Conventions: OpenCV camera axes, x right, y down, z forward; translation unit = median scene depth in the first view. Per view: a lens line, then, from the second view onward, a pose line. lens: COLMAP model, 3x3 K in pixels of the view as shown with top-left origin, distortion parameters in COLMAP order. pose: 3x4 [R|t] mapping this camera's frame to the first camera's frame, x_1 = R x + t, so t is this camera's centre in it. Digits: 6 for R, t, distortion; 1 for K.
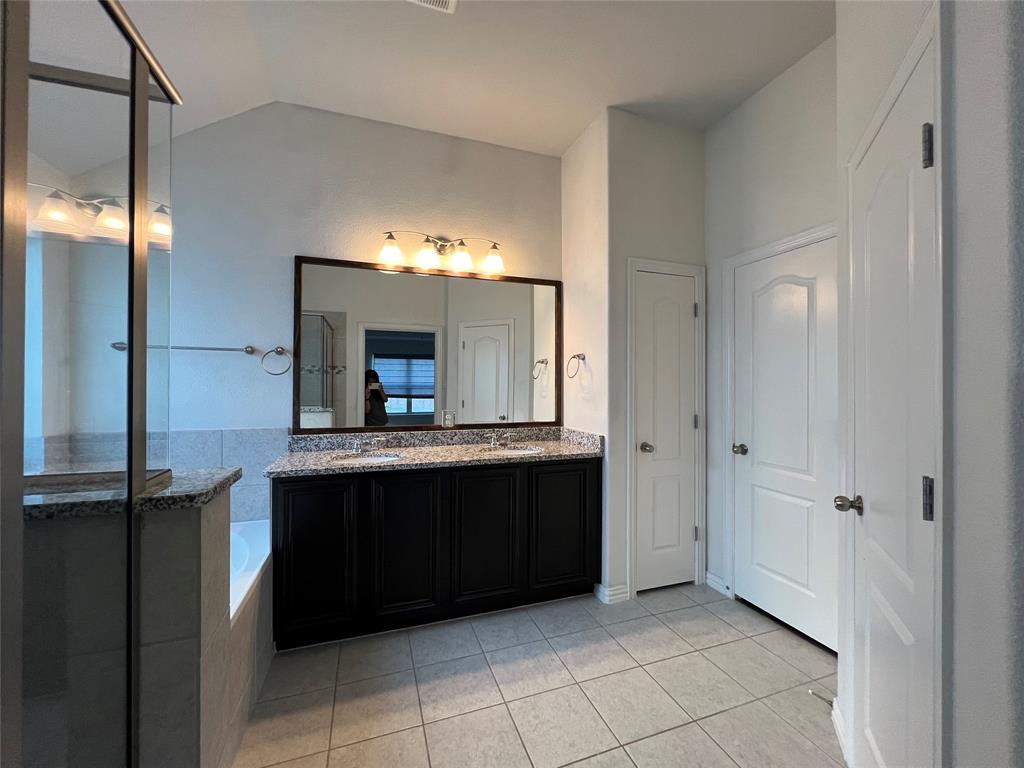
lens RADIAL K [[411.0, 0, 513.1], [0, 411.0, 383.3], [0, 0, 1]] dist [-0.002340, -0.000160]
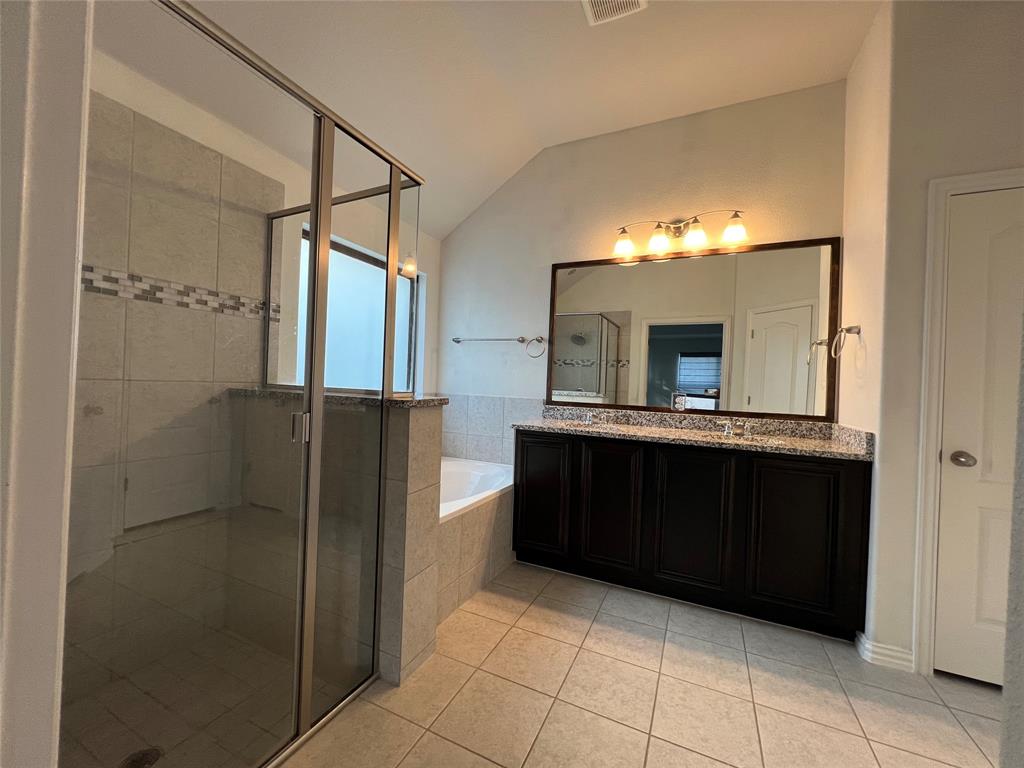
lens RADIAL K [[411.0, 0, 509.7], [0, 411.0, 384.5], [0, 0, 1]] dist [-0.002340, -0.000160]
pose [[0.704949, 0.025366, -0.708804, 0.283165], [-0.033802, 0.999426, 0.002148, 0.062114], [0.708452, 0.022444, 0.705402, 0.018016]]
